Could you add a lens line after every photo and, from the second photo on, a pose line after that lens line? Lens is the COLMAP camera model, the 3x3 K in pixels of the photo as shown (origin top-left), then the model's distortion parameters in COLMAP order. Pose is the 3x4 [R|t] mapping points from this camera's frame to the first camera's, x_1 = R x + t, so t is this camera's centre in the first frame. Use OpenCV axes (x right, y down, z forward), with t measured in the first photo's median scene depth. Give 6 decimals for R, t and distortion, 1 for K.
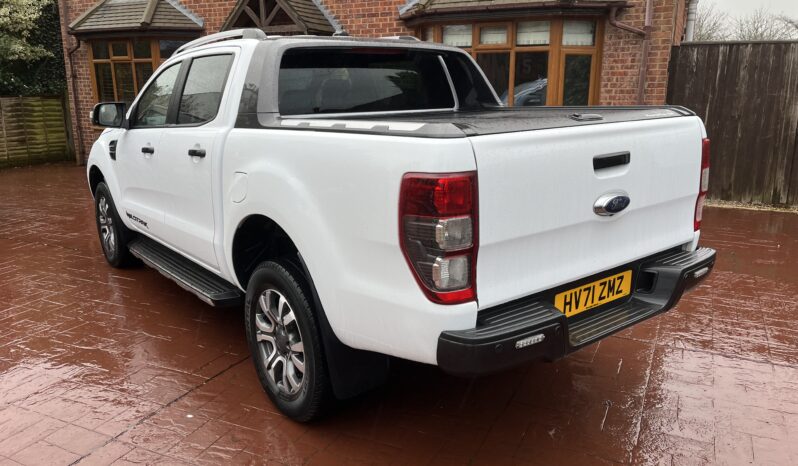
lens RADIAL K [[611.8, 0, 399.0], [0, 611.8, 233.0], [0, 0, 1]] dist [0.042840, 0.002014]
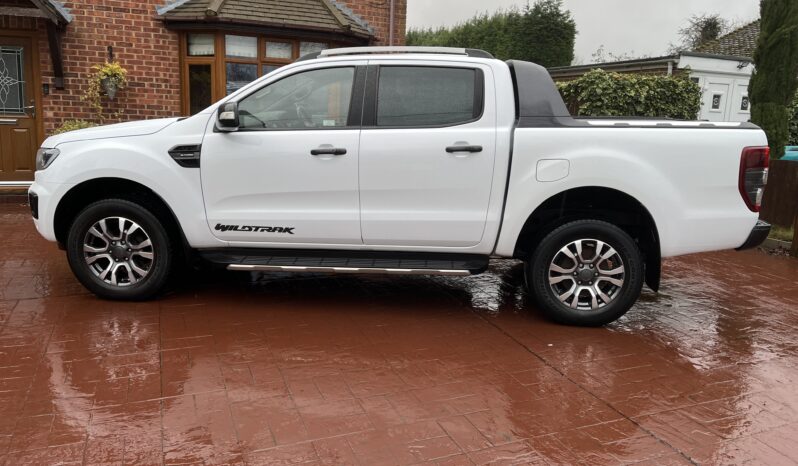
lens RADIAL K [[625.6, 0, 399.0], [0, 625.6, 233.0], [0, 0, 1]] dist [0.037898, -0.008062]
pose [[0.668480, -0.117946, 0.734318, -0.575484], [0.134376, 0.990250, 0.036726, -0.012451], [-0.731490, 0.074125, 0.677811, 0.117345]]
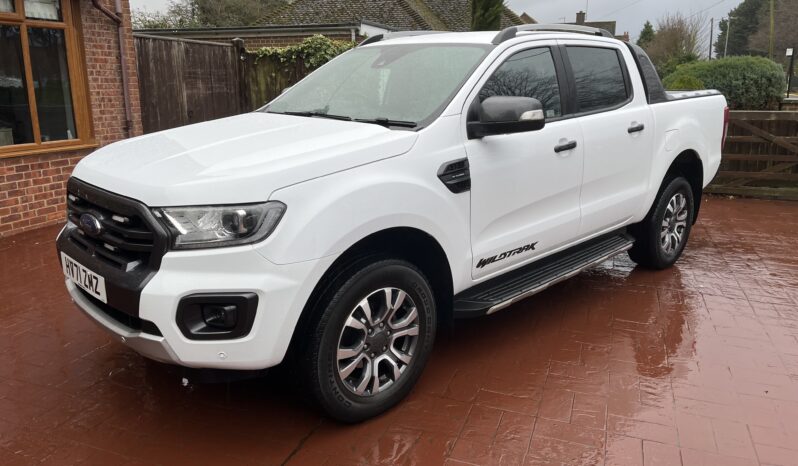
lens RADIAL K [[625.6, 0, 399.0], [0, 625.6, 233.0], [0, 0, 1]] dist [0.037898, -0.008062]
pose [[-0.126844, -0.238636, 0.962789, -0.666739], [0.227110, 0.937859, 0.262378, -0.161837], [-0.965573, 0.251940, -0.064765, 0.690473]]
